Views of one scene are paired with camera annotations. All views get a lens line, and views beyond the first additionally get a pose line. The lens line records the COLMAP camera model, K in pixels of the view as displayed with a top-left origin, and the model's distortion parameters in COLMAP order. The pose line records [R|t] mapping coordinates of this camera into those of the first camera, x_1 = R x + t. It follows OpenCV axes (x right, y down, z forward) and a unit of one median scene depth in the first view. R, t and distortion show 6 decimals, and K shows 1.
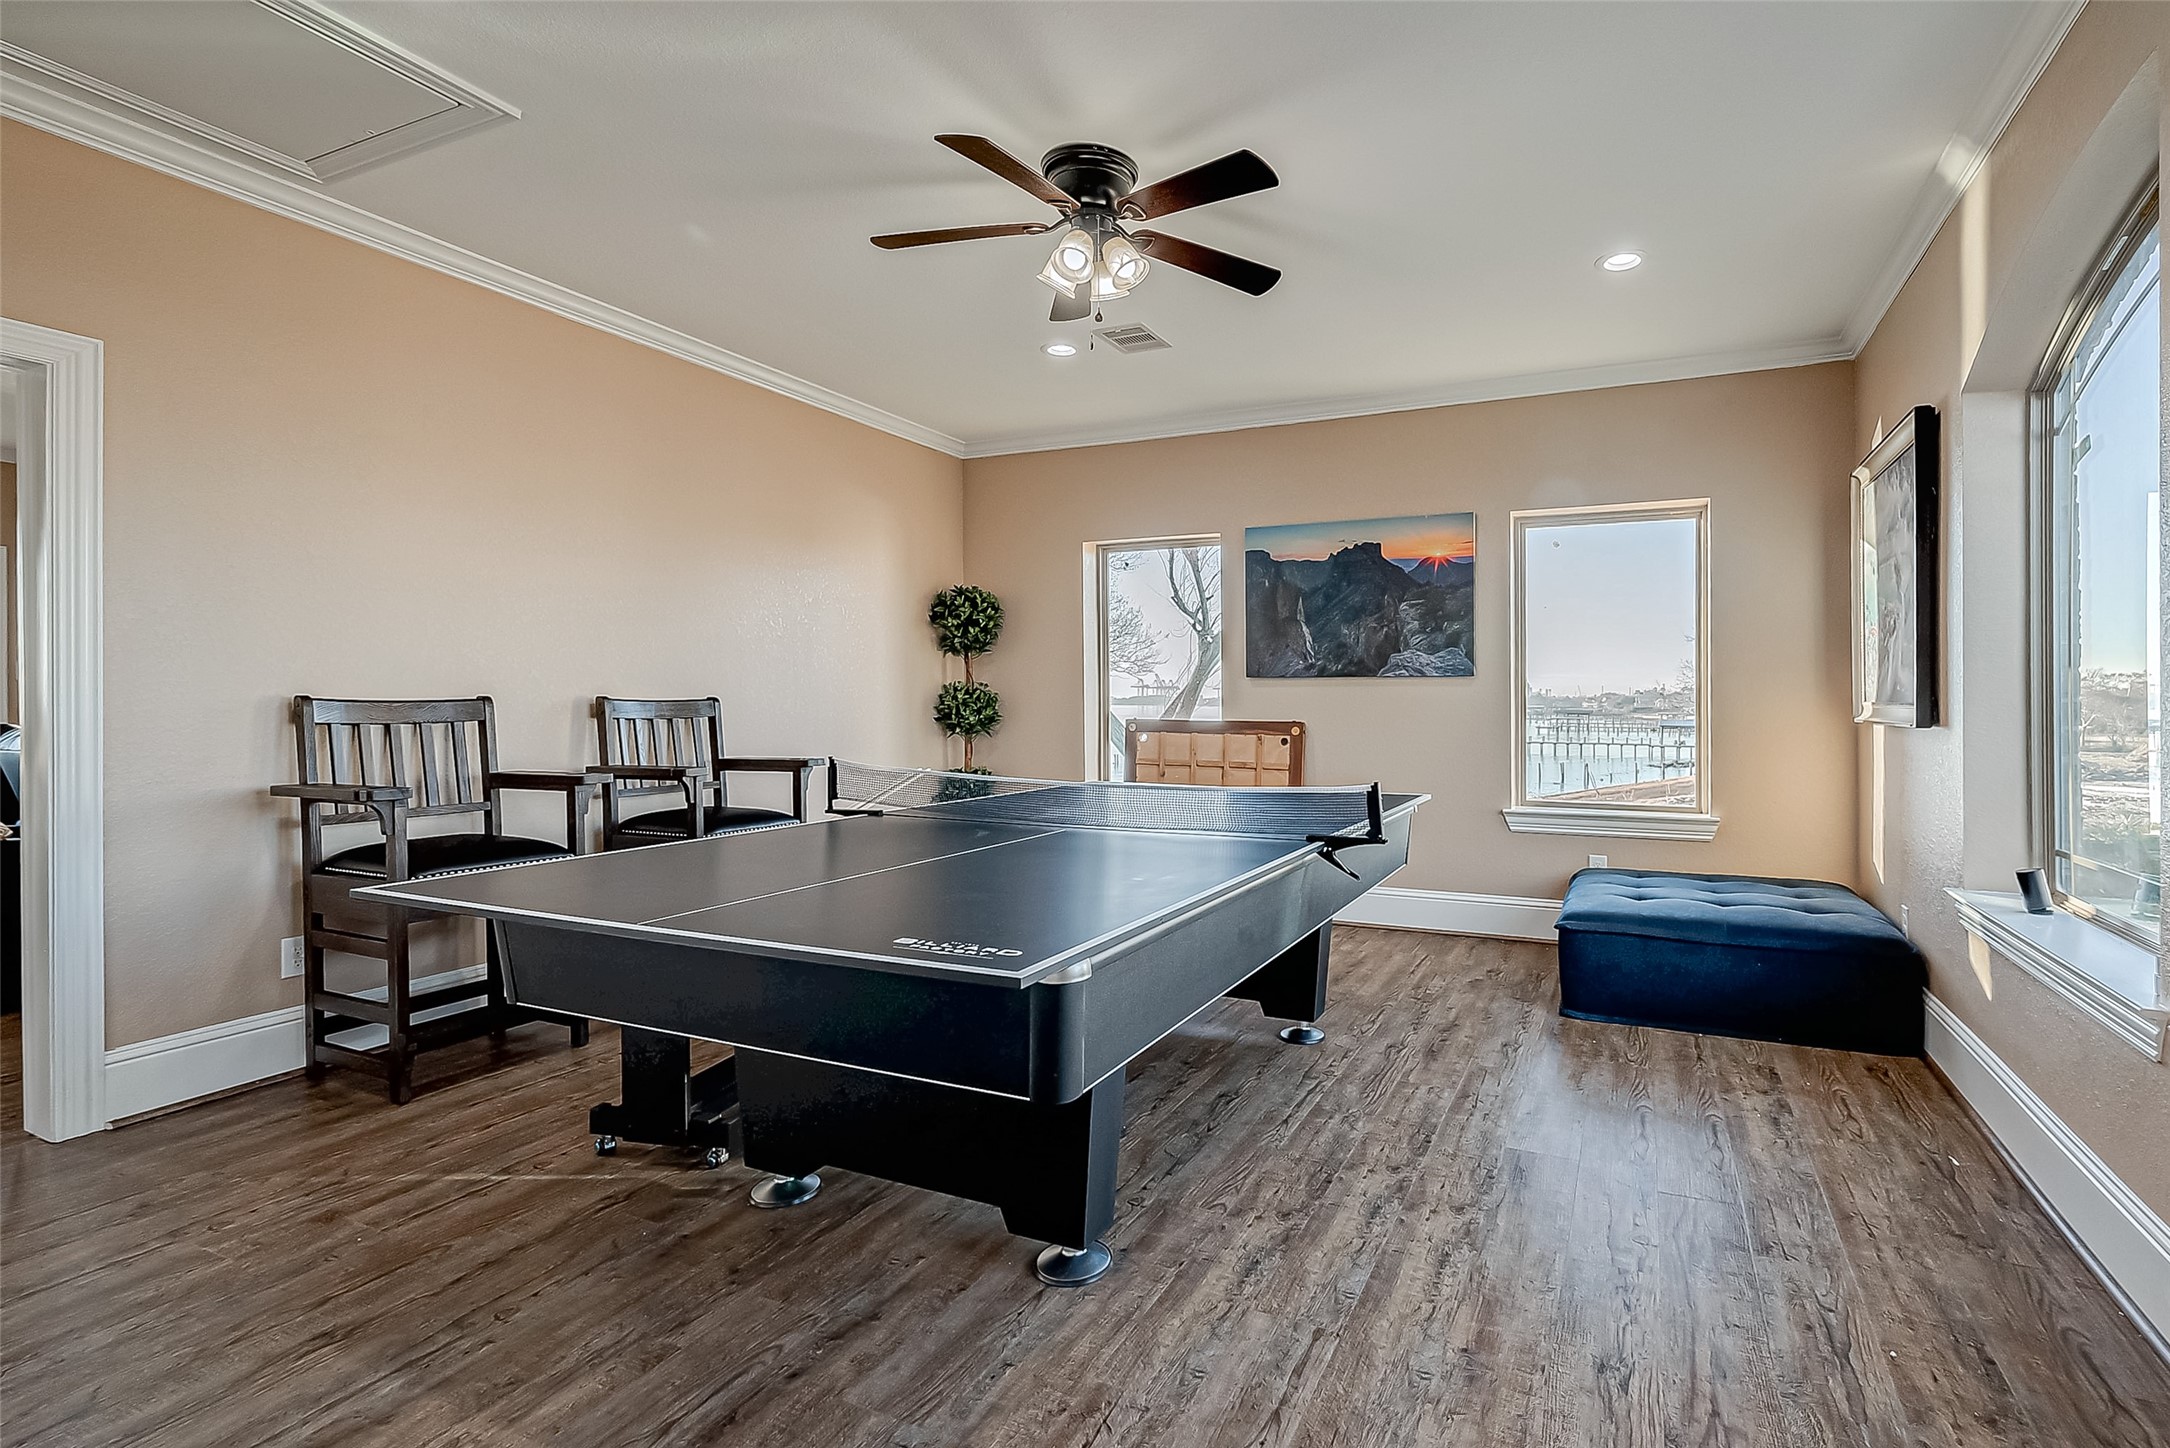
lens RADIAL K [[973.4, 0, 1205.2], [0, 973.4, 713.6], [0, 0, 1]] dist [0.000911, 0.000079]
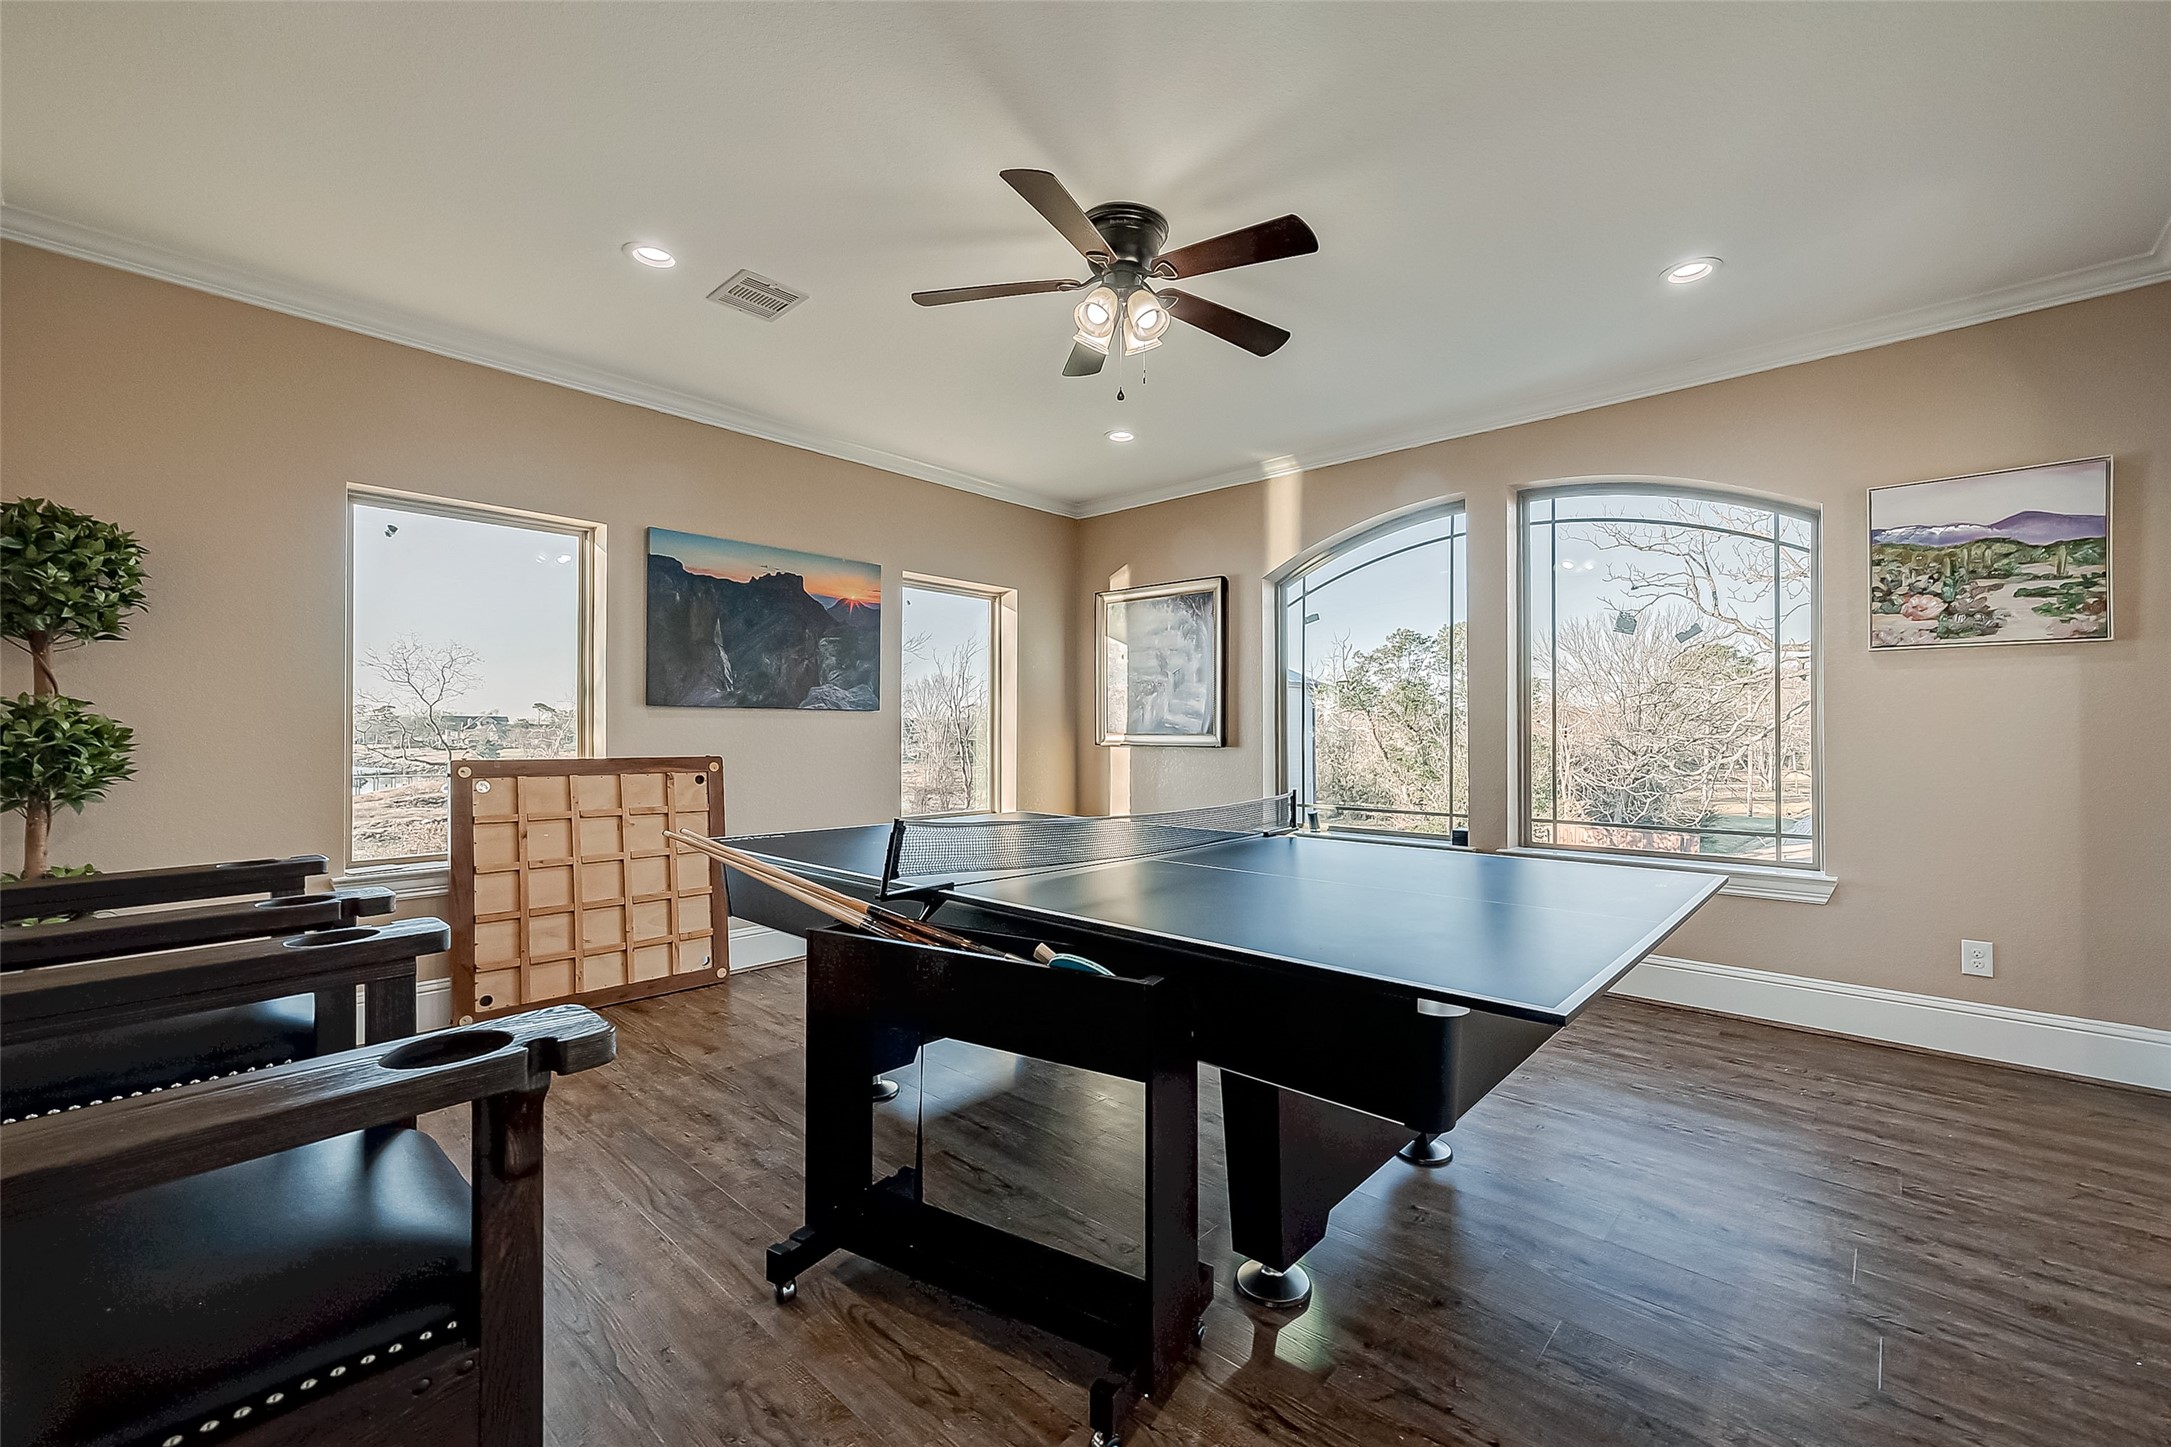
lens RADIAL K [[888.7, 0, 1112.2], [0, 888.7, 719.7], [0, 0, 1]] dist [0.000856, 0.000012]
pose [[0.308238, 0.010419, 0.951252, -0.598048], [0.012311, 0.999813, -0.014940, -0.009500], [-0.951230, 0.016316, 0.308052, 0.418356]]
